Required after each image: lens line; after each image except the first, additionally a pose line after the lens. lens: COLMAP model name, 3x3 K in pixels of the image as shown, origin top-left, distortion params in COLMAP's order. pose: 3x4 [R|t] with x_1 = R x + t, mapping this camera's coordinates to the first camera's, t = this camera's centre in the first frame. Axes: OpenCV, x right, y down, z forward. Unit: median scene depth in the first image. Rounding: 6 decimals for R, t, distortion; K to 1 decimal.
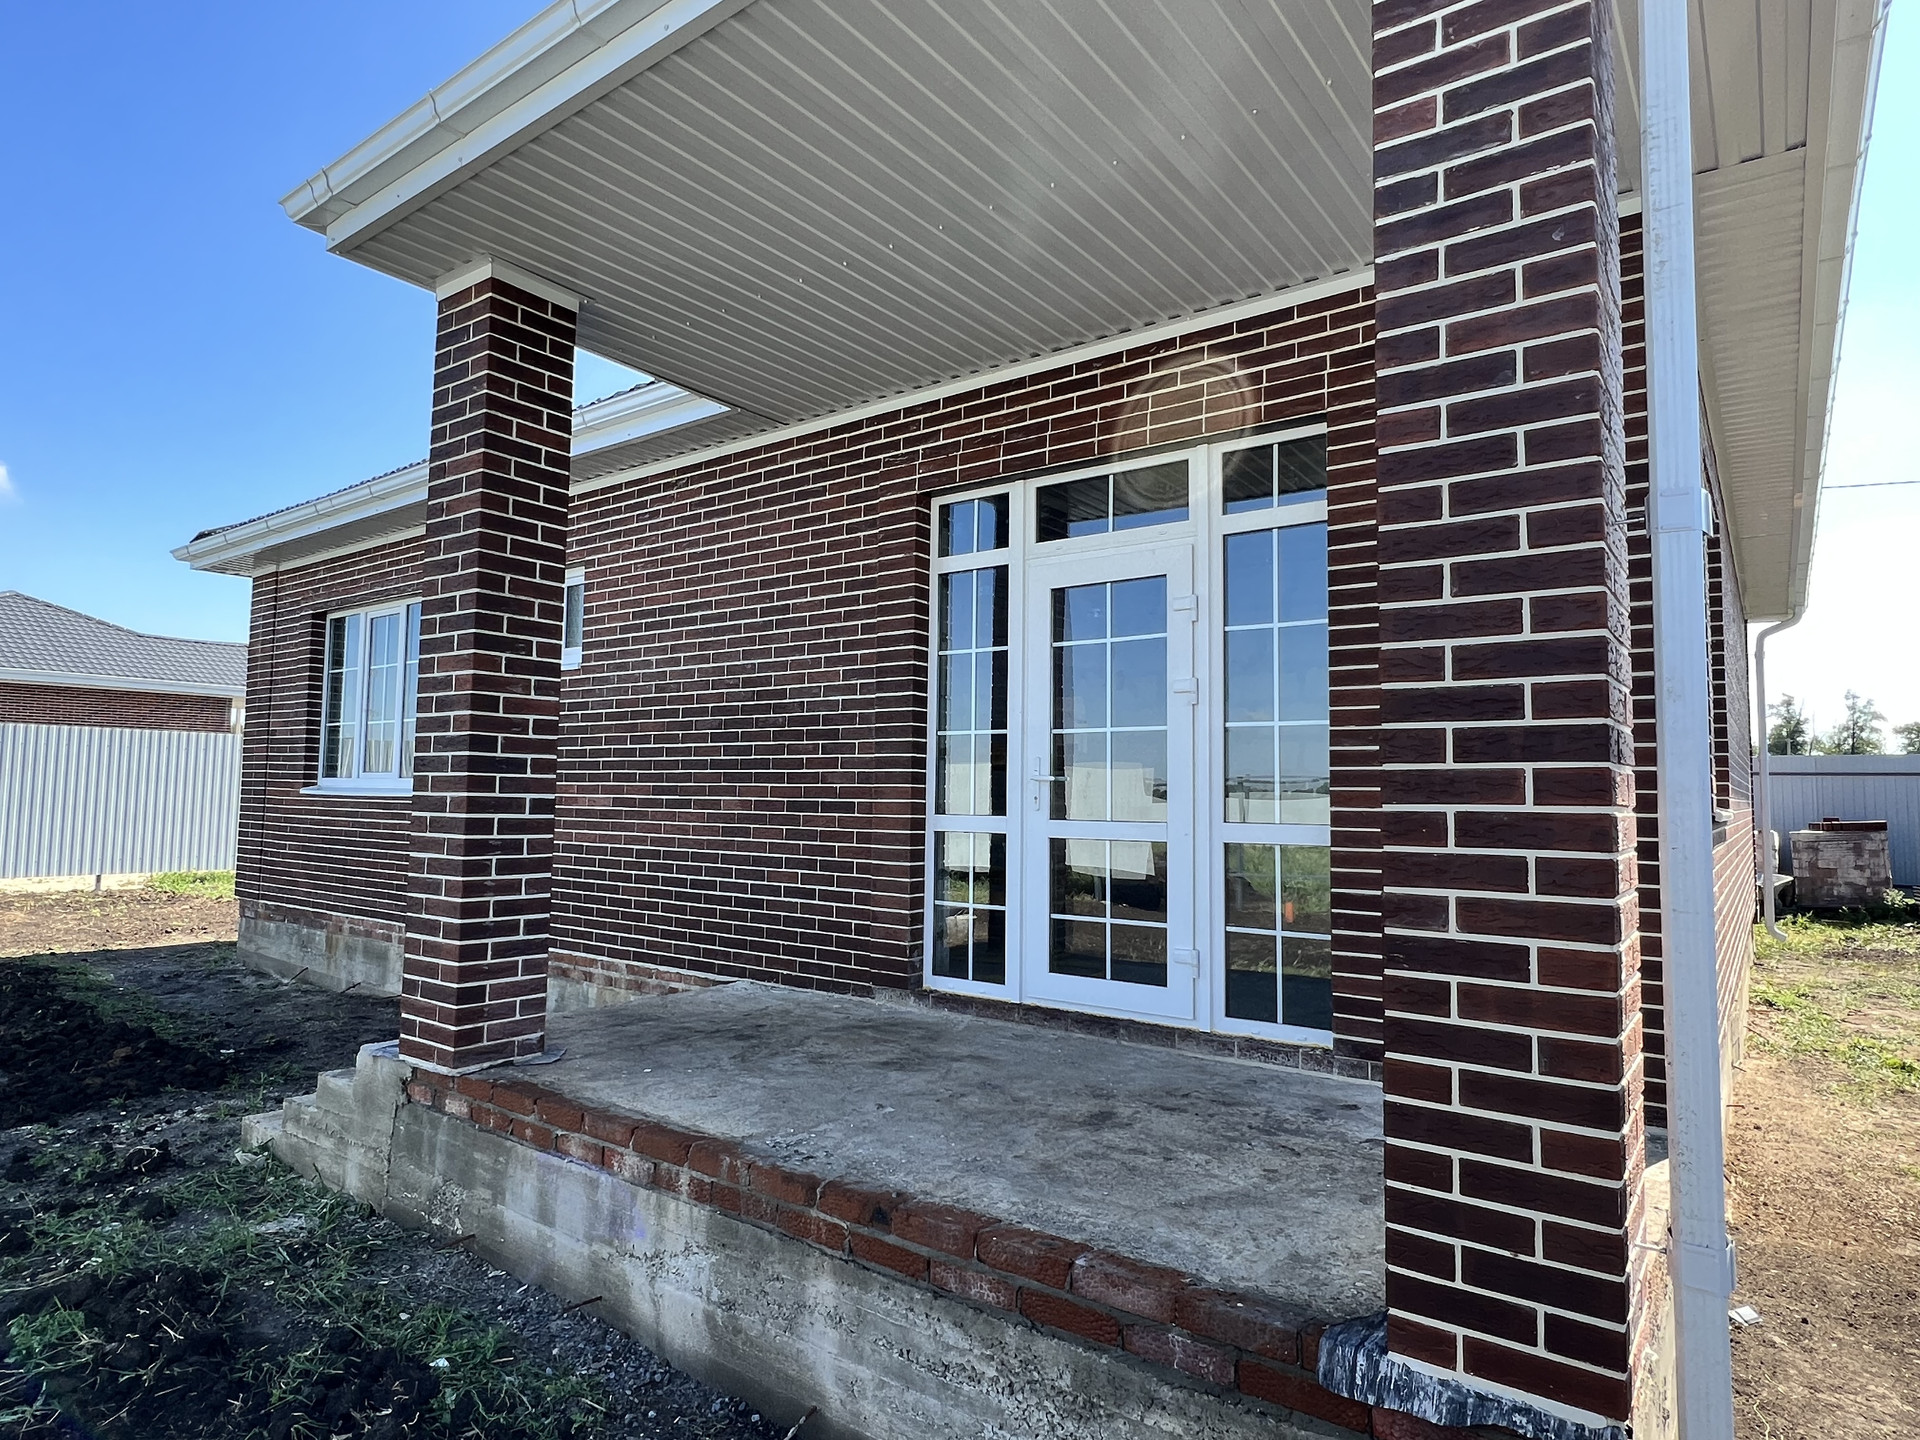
lens RADIAL K [[1094.0, 0, 955.9], [0, 1094.0, 717.6], [0, 0, 1]] dist [-0.000527, 0.001756]
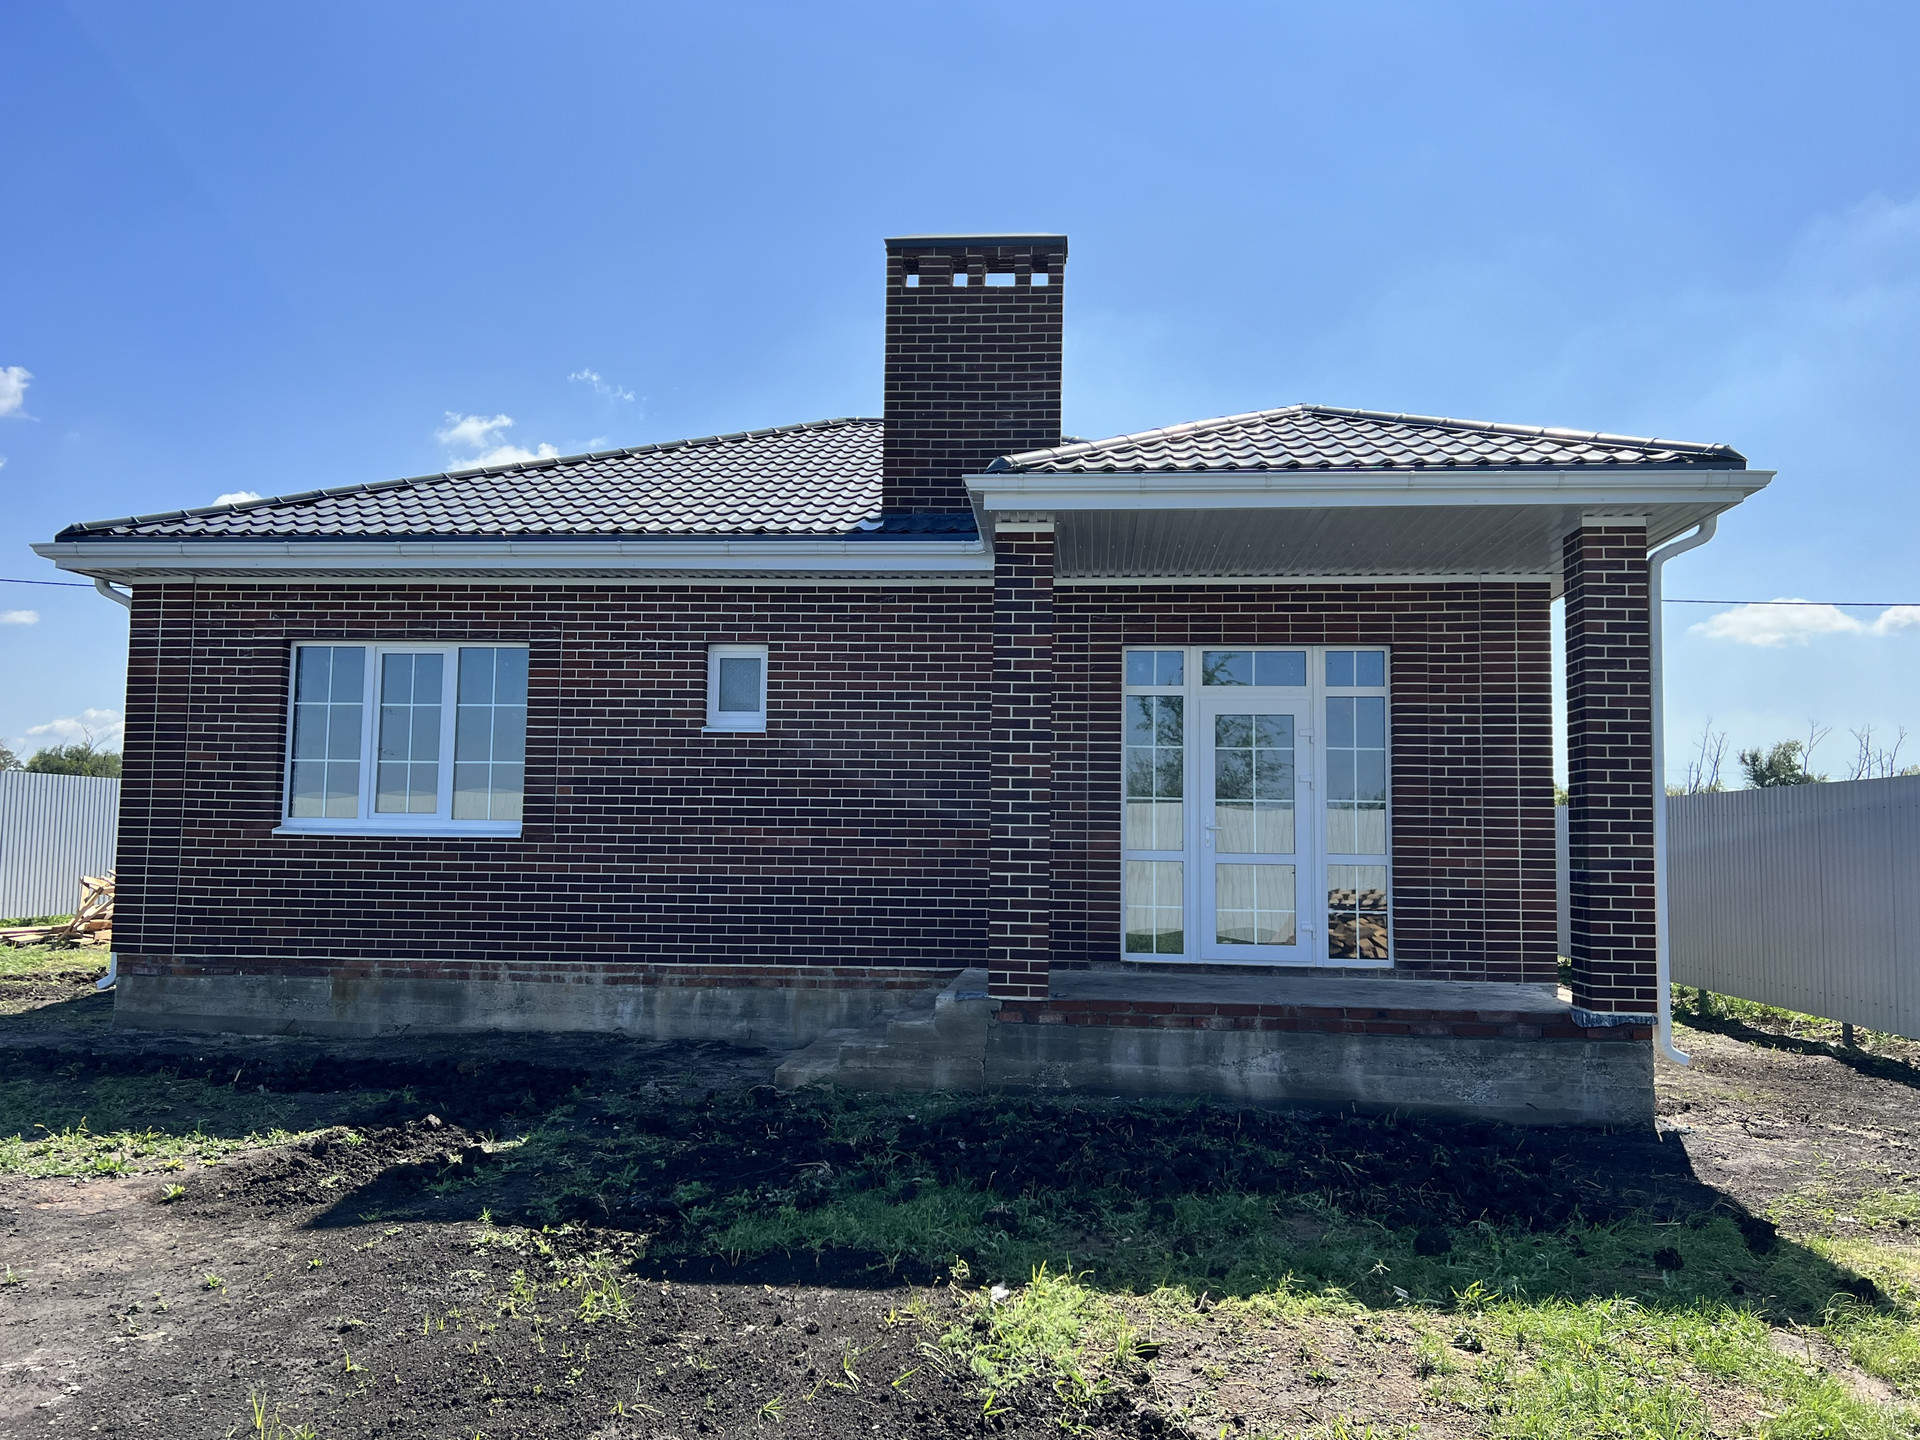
lens RADIAL K [[1478.5, 0, 946.4], [0, 1478.5, 713.7], [0, 0, 1]] dist [0.047897, -0.017014]
pose [[0.849432, 0.044146, 0.525848, -1.824752], [-0.040262, 0.999012, -0.018832, -0.075334], [-0.526160, -0.005175, 0.850370, -0.892210]]
